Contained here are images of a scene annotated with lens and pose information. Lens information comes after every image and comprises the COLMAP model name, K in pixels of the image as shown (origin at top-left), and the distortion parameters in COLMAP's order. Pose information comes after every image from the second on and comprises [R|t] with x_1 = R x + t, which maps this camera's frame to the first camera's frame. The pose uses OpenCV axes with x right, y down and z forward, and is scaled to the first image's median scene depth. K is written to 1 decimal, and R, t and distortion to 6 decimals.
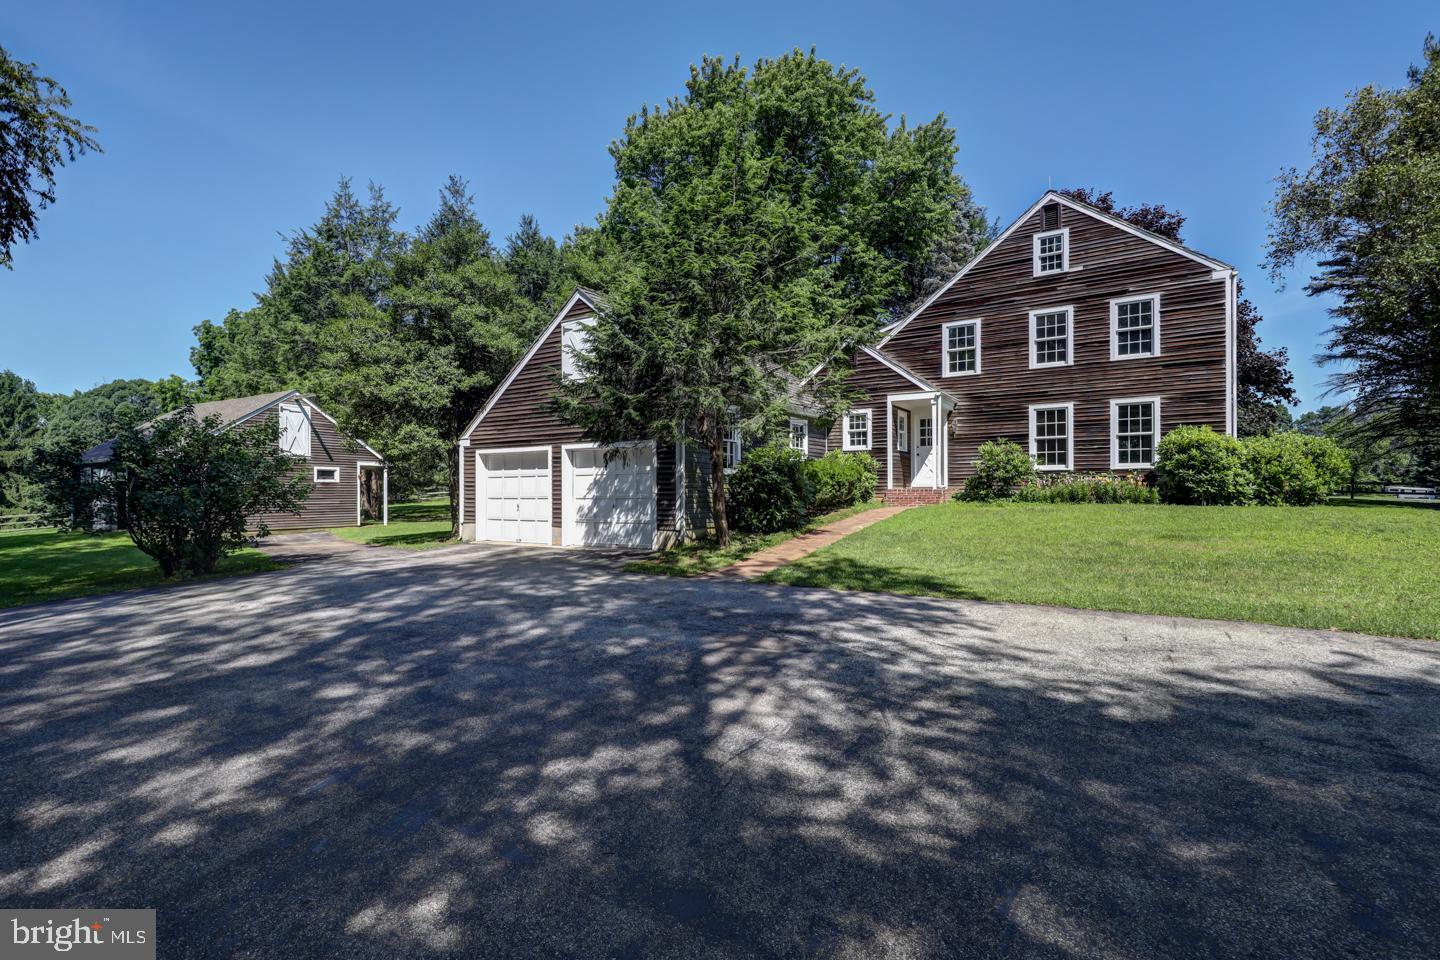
lens RADIAL K [[673.0, 0, 715.2], [0, 673.0, 490.2], [0, 0, 1]] dist [0.004873, 0.000221]
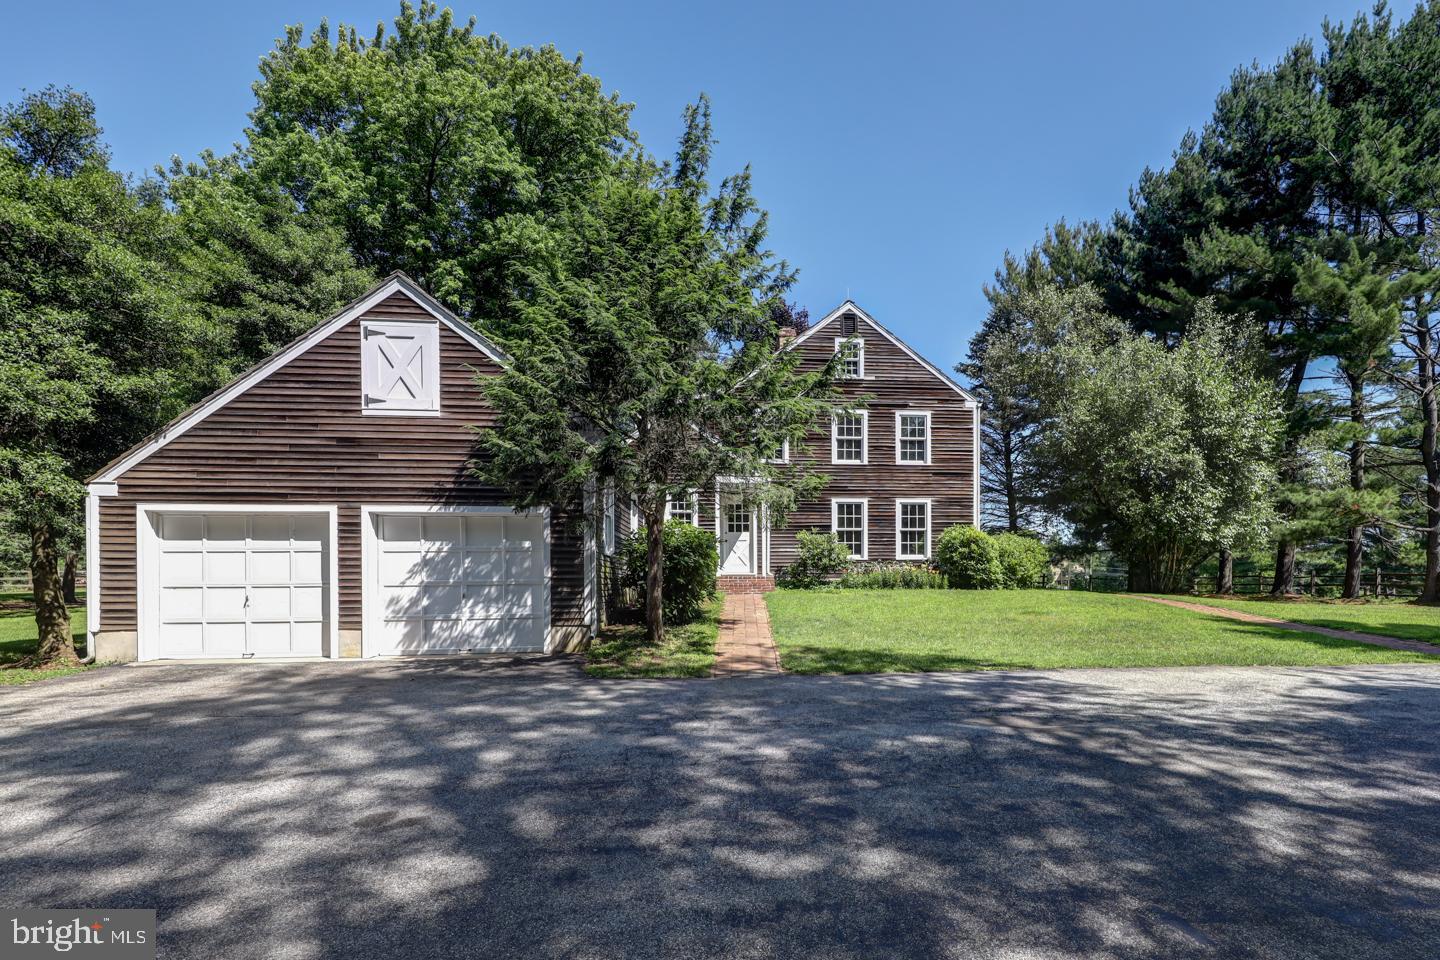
lens RADIAL K [[755.5, 0, 719.8], [0, 755.5, 596.7], [0, 0, 1]] dist [0.000604, 0.000104]
pose [[0.762891, -0.009406, 0.646458, -0.458578], [0.001869, 0.999922, 0.012344, 0.015112], [-0.646524, -0.008209, 0.762849, 0.212536]]
